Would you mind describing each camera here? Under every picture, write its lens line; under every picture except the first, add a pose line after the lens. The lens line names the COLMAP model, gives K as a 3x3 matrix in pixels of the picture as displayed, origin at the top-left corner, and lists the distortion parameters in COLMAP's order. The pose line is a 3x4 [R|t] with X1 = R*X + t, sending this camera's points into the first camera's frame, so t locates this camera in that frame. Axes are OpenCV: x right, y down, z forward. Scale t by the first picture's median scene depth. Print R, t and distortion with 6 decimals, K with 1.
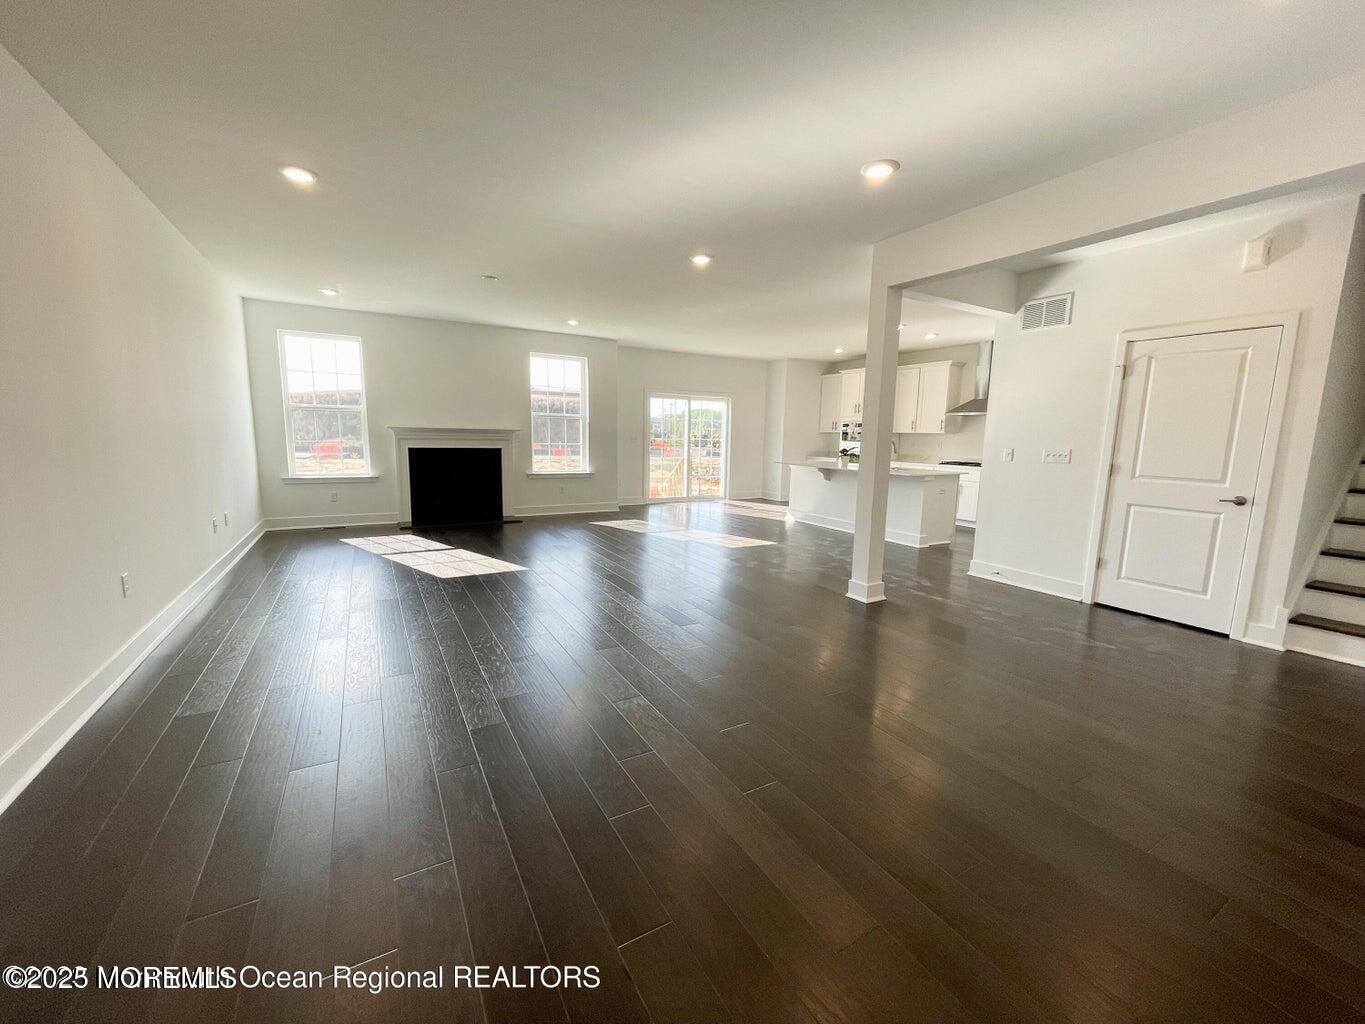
lens RADIAL K [[550.5, 0, 682.5], [0, 550.5, 512.0], [0, 0, 1]] dist [0.000998, 0.000392]
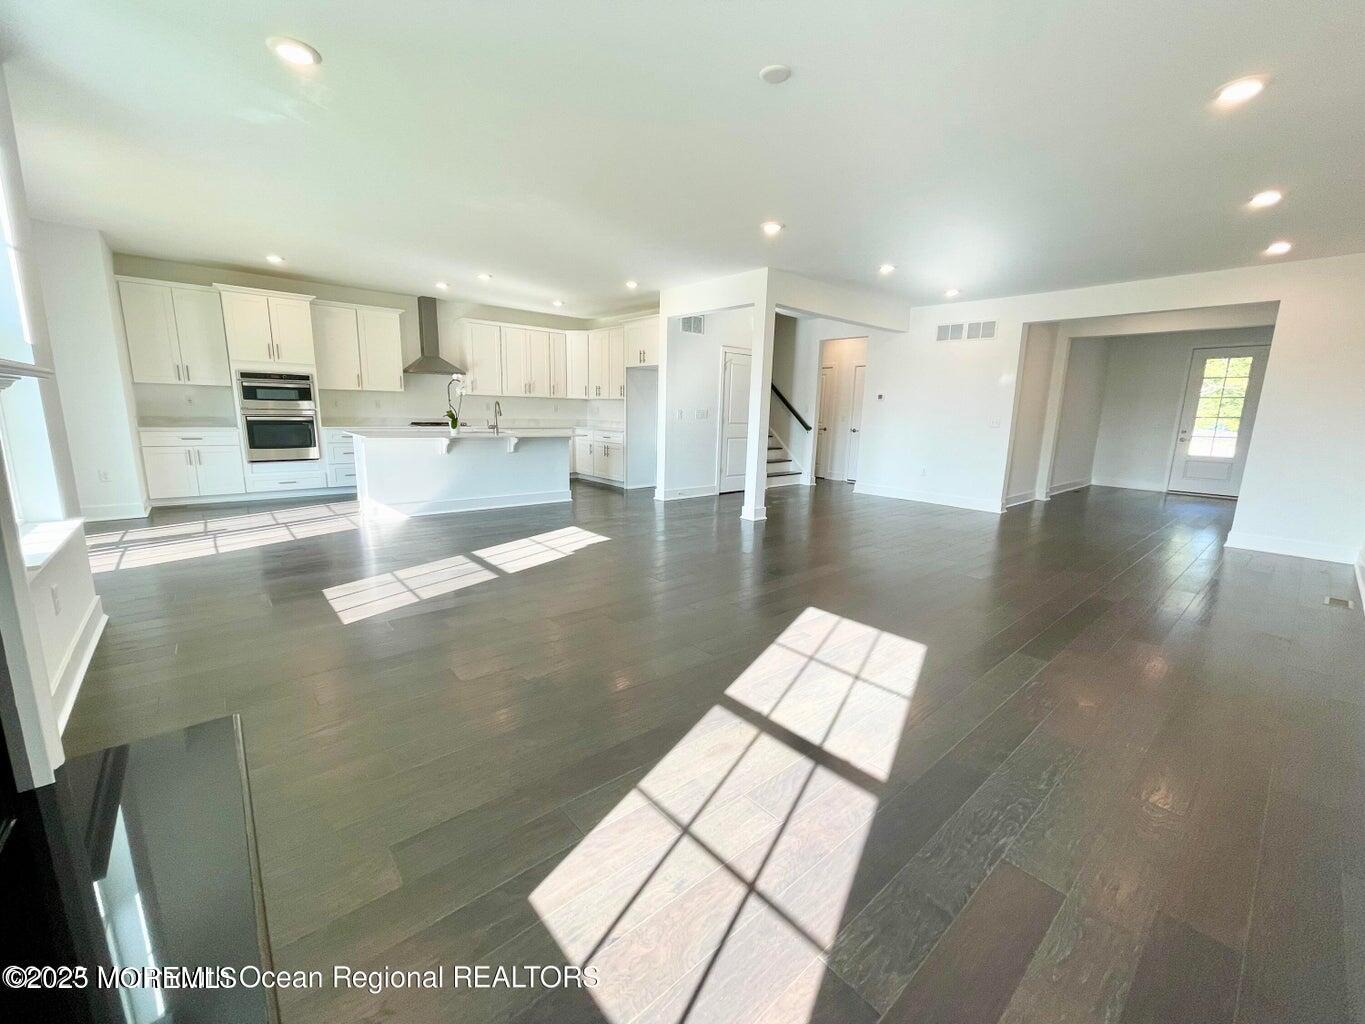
lens RADIAL K [[550.5, 0, 682.5], [0, 550.5, 512.0], [0, 0, 1]] dist [0.000998, 0.000392]
pose [[-0.192850, -0.210651, 0.958350, -0.566320], [0.111045, 0.965724, 0.234617, -0.123005], [-0.974924, 0.151667, -0.162849, 0.792836]]
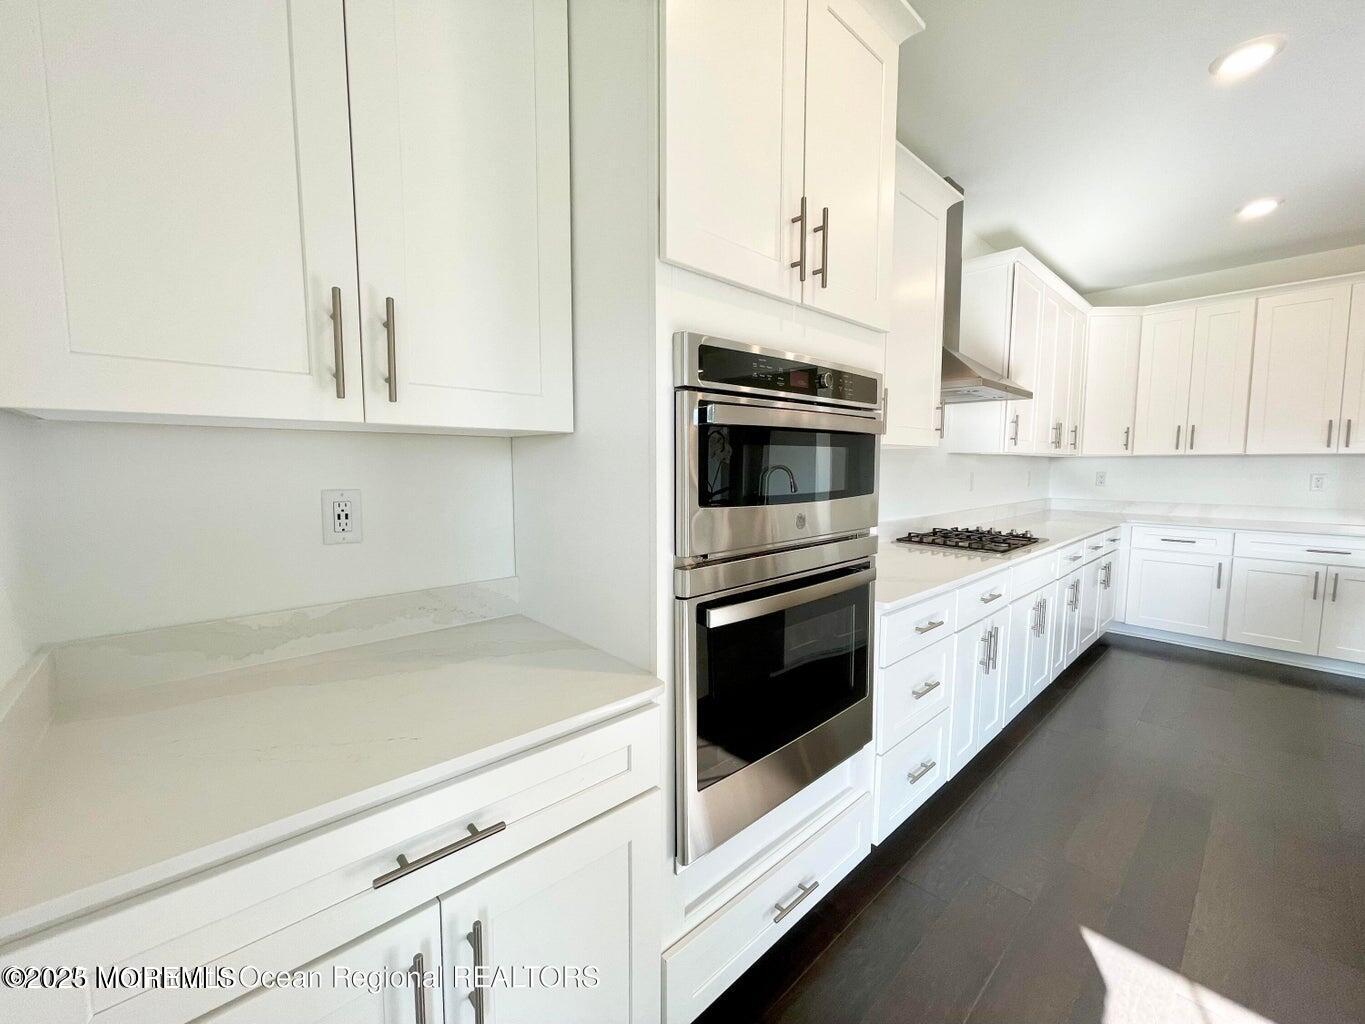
lens RADIAL K [[550.5, 0, 682.5], [0, 550.5, 512.0], [0, 0, 1]] dist [0.000998, 0.000392]
pose [[-0.219055, -0.108754, 0.969633, 0.237489], [0.134913, 0.980847, 0.140491, -0.182491], [-0.966340, 0.161591, -0.200187, 1.293666]]
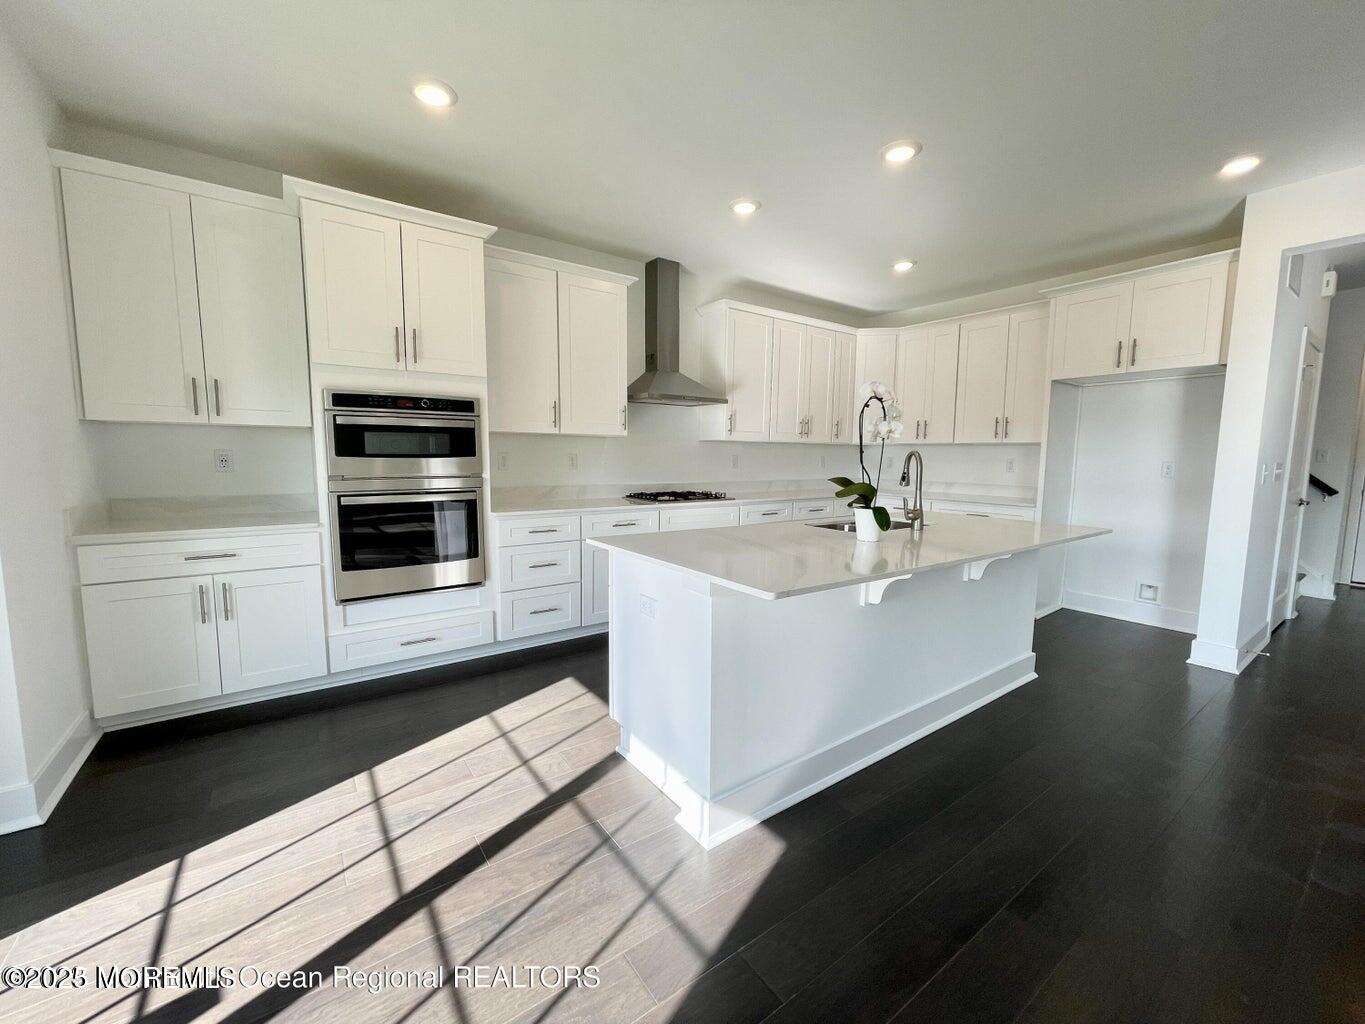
lens RADIAL K [[549.1, 0, 680.7], [0, 549.1, 514.6], [0, 0, 1]] dist [-0.000507, -0.000081]
pose [[-0.097135, -0.131397, 0.986560, 0.006467], [0.131913, 0.980802, 0.143618, -0.149659], [-0.986491, 0.144090, -0.077937, 1.084706]]
